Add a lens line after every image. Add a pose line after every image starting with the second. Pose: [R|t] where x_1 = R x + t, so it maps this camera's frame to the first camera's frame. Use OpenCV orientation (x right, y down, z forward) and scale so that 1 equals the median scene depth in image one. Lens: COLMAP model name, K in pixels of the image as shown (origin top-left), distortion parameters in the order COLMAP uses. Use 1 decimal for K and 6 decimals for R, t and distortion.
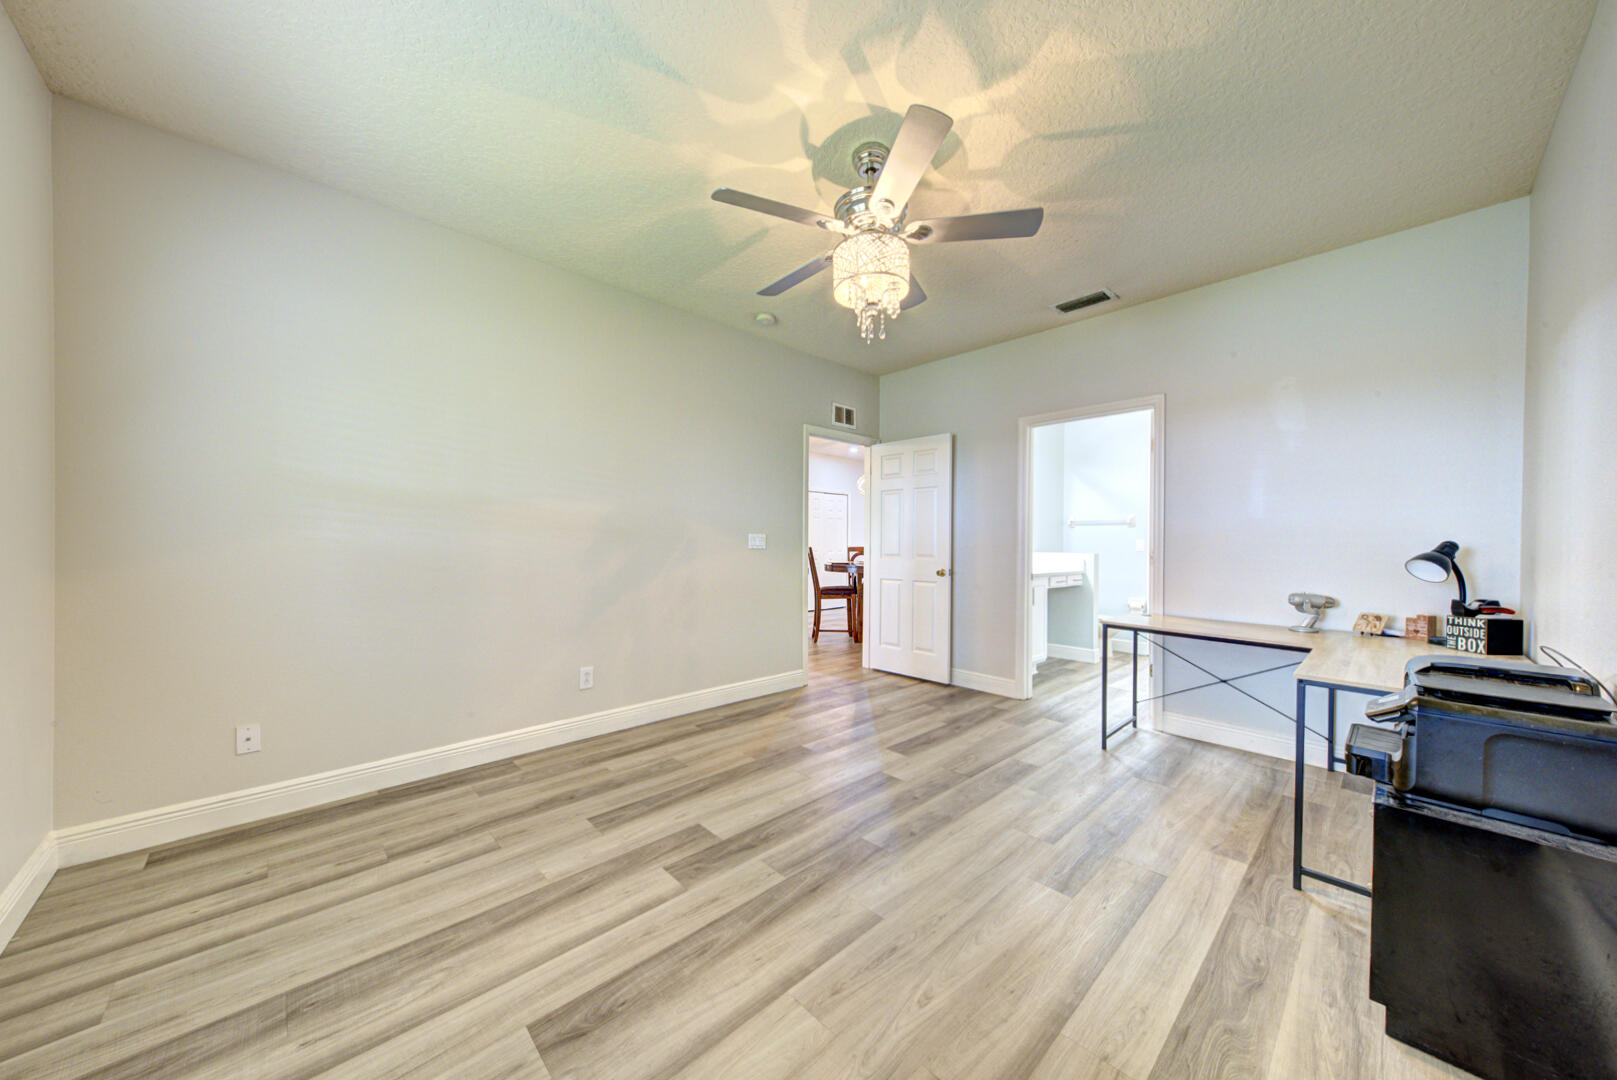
lens RADIAL K [[555.0, 0, 810.7], [0, 555.0, 546.6], [0, 0, 1]] dist [0.028412, -0.006859]
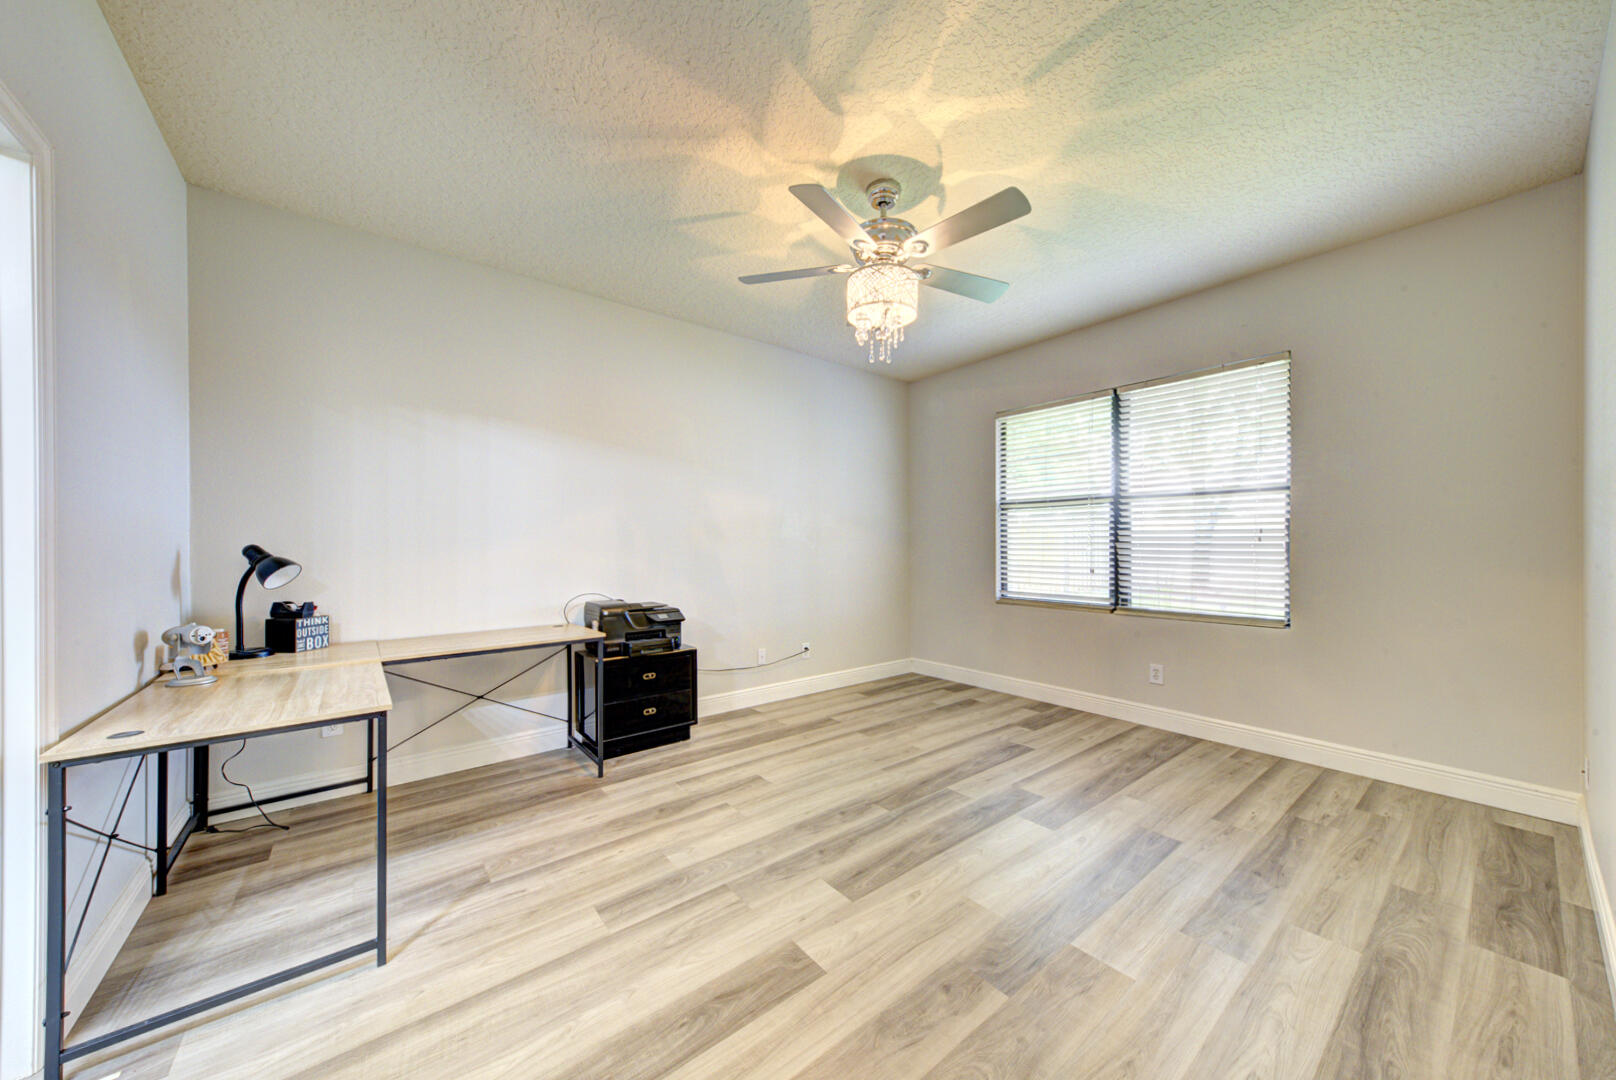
lens RADIAL K [[554.7, 0, 810.2], [0, 554.7, 546.6], [0, 0, 1]] dist [0.028412, -0.006859]
pose [[-0.995715, -0.003522, 0.092411, 0.151464], [-0.002735, 0.999959, 0.008634, -0.022442], [-0.092438, 0.008344, -0.995683, 2.183899]]
